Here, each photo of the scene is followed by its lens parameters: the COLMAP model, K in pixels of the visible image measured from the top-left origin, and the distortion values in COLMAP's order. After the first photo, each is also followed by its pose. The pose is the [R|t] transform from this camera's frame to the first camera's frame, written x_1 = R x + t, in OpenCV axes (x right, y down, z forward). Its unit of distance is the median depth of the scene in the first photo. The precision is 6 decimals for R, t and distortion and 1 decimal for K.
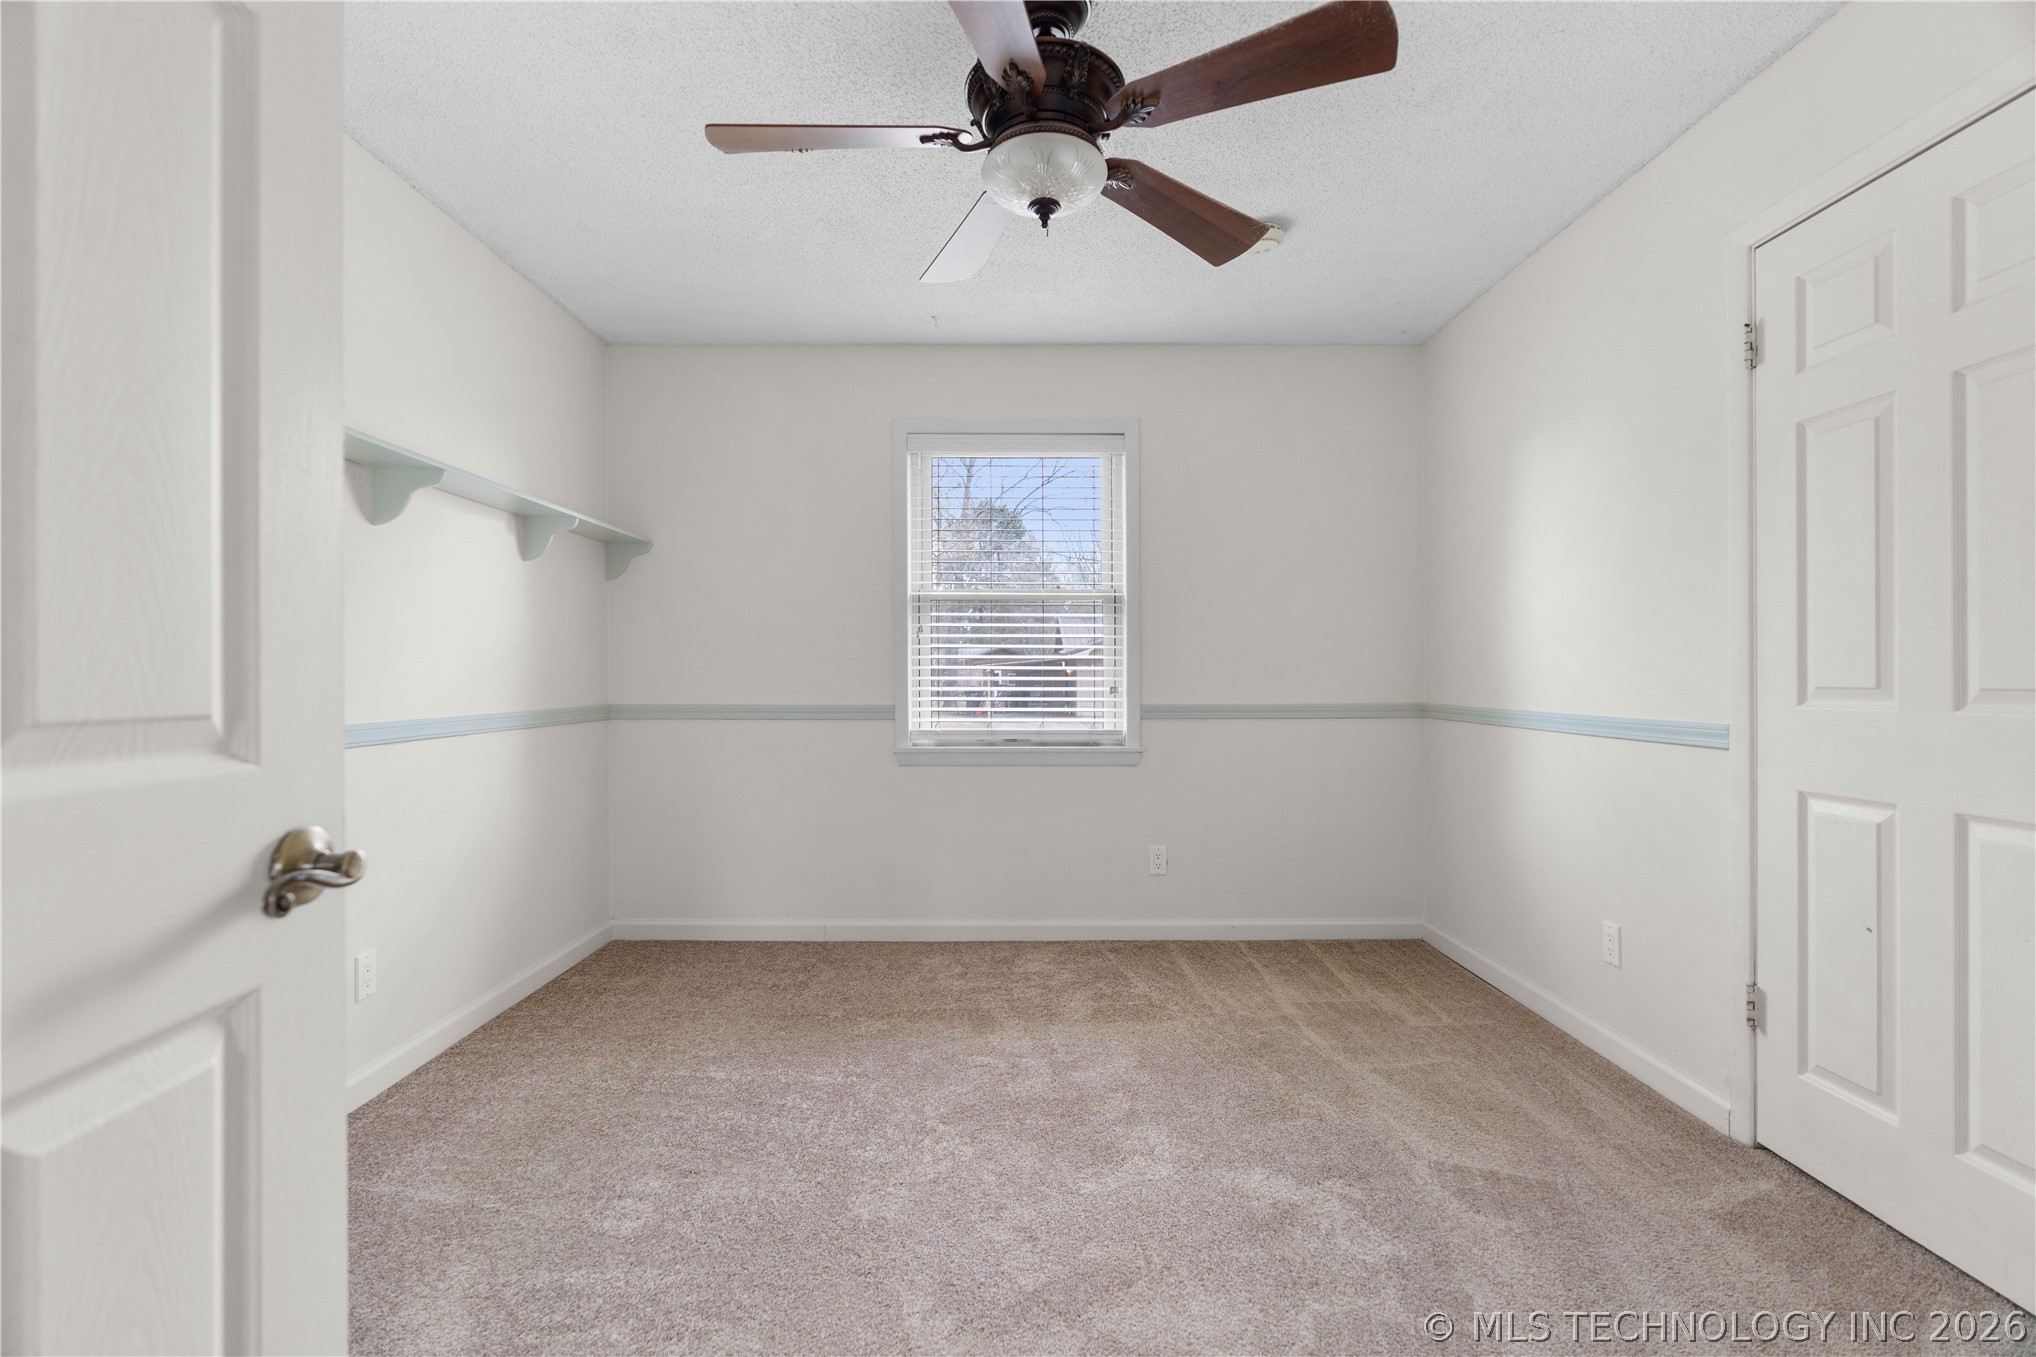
lens RADIAL K [[941.4, 0, 1014.5], [0, 941.4, 668.4], [0, 0, 1]] dist [-0.015201, 0.005486]
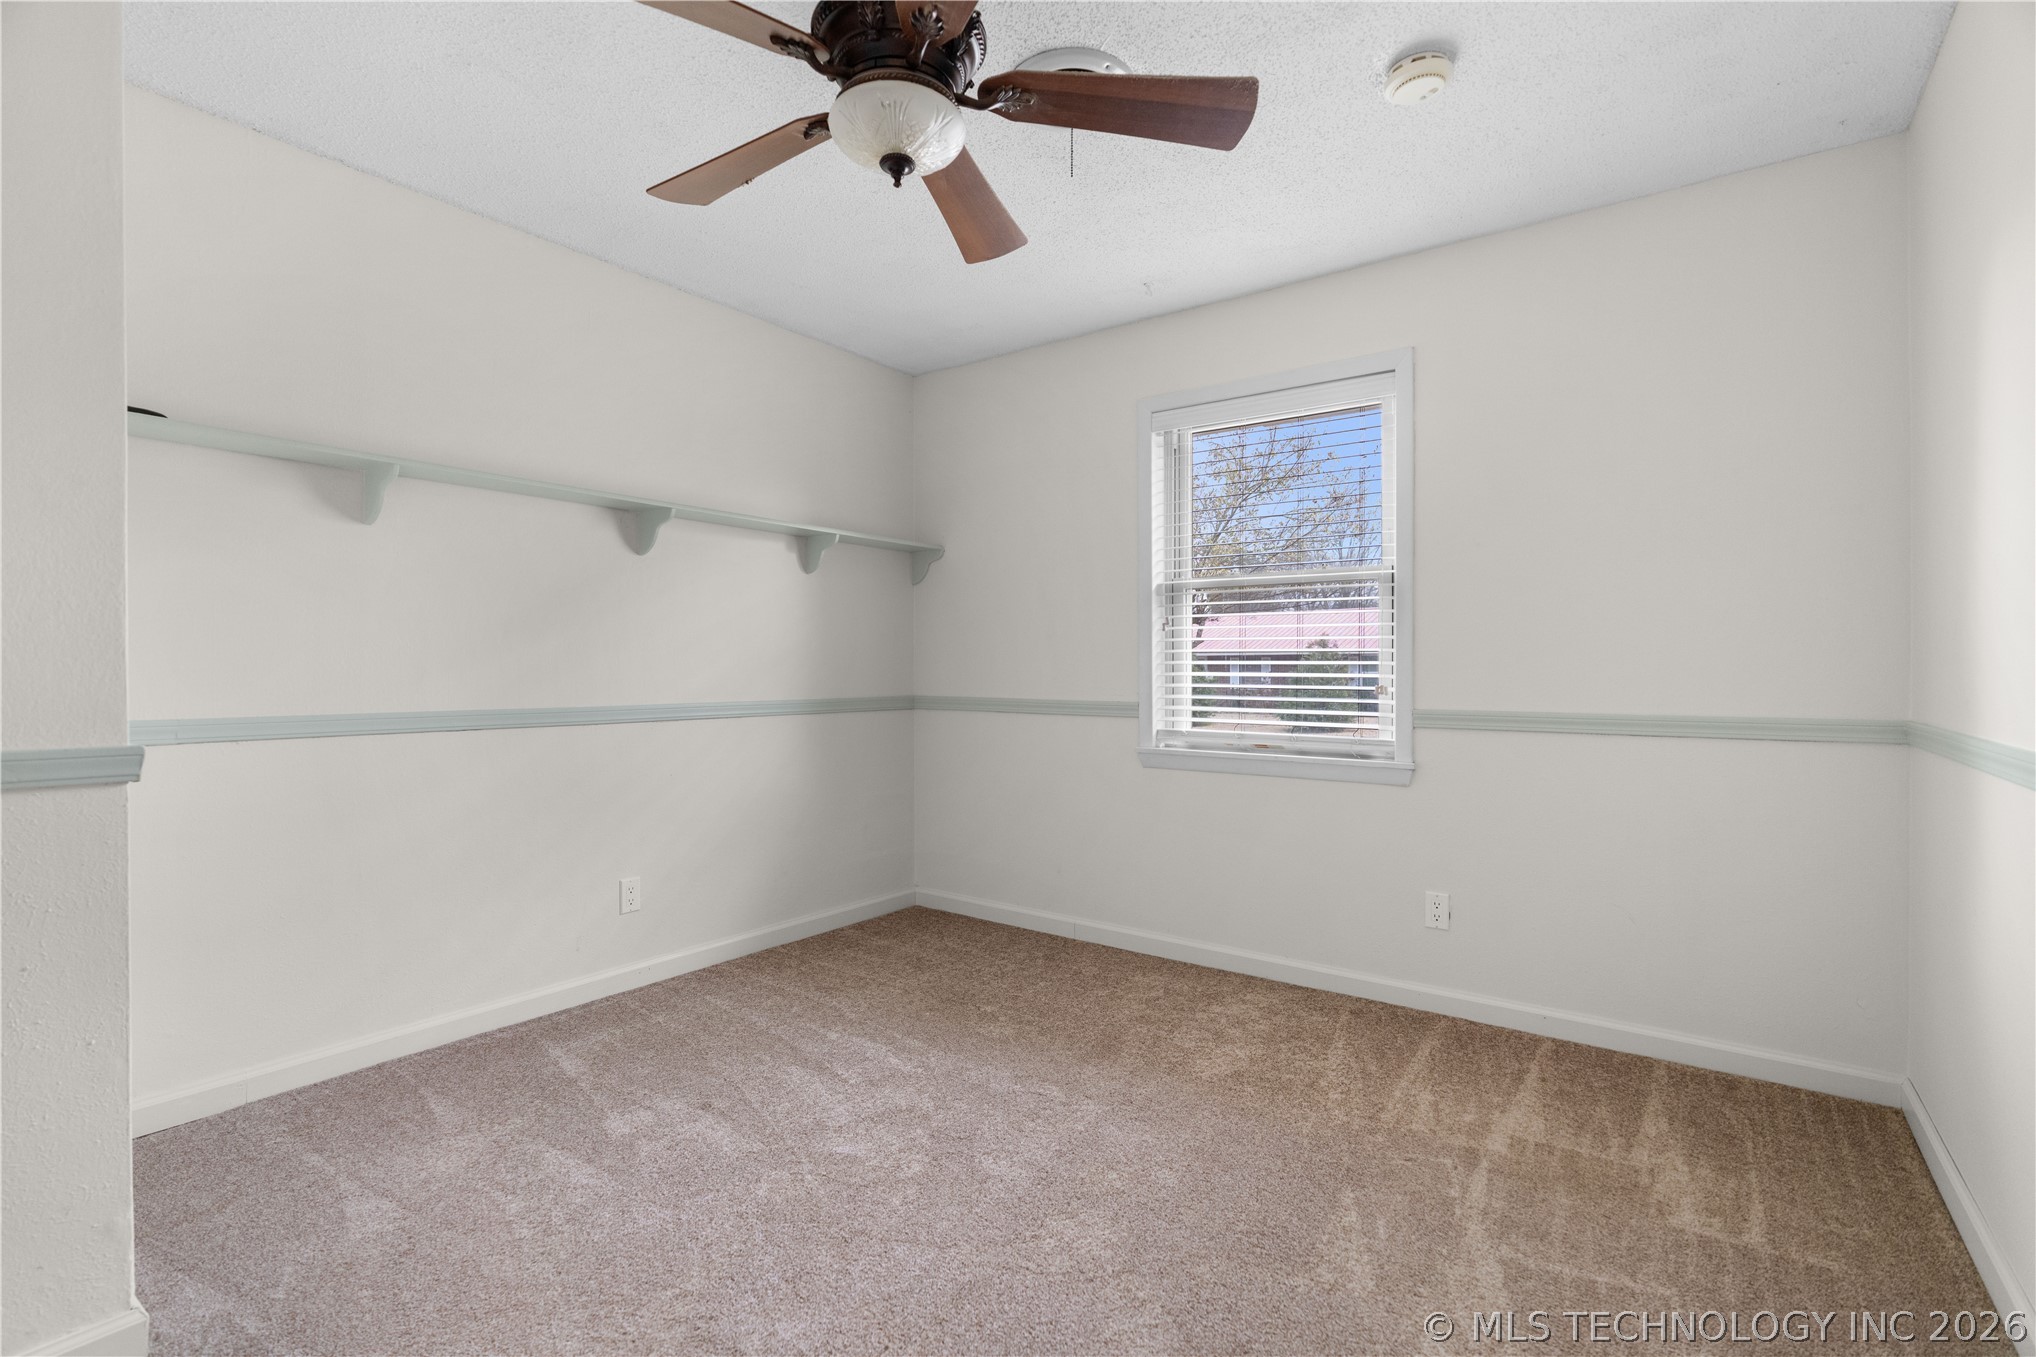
lens RADIAL K [[941.4, 0, 1003.0], [0, 941.4, 663.6], [0, 0, 1]] dist [-0.015201, 0.005486]
pose [[0.793647, -0.000796, -0.608378, 0.387967], [0.000982, 1.000000, -0.000027, -0.000242], [0.608377, -0.000576, 0.793648, 0.191266]]
